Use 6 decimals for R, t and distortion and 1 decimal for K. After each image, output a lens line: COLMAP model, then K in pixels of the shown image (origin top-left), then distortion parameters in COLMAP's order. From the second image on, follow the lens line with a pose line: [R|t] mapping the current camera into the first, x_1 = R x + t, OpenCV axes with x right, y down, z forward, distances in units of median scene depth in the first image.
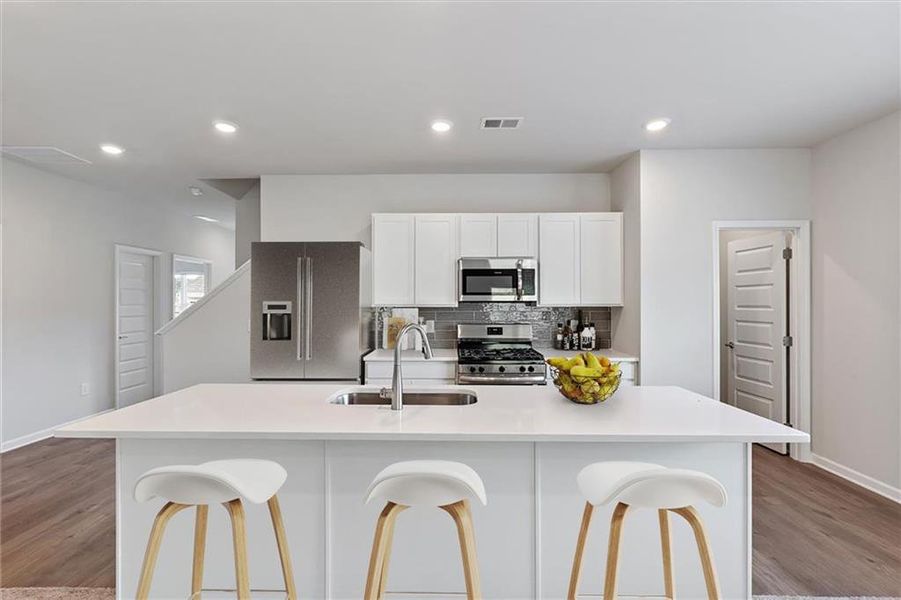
lens RADIAL K [[398.8, 0, 450.5], [0, 398.8, 300.0], [0, 0, 1]] dist [-0.018478, -0.000050]
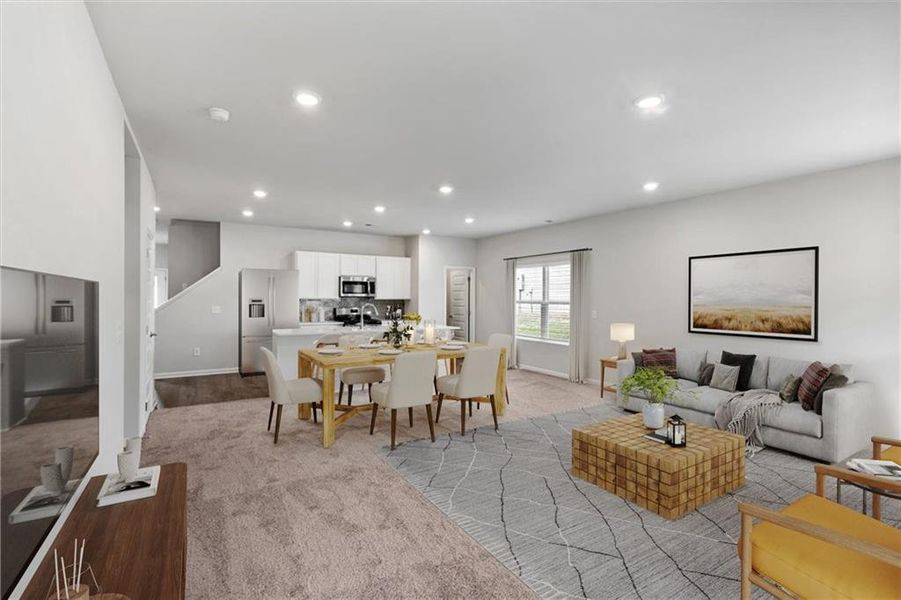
lens RADIAL K [[388.1, 0, 450.5], [0, 388.1, 300.0], [0, 0, 1]] dist [0.001492, 0.000047]
pose [[0.834600, 0.004859, 0.550835, -0.609240], [-0.008855, 0.999950, 0.004596, 0.007919], [-0.550785, -0.008714, 0.834601, -0.998021]]
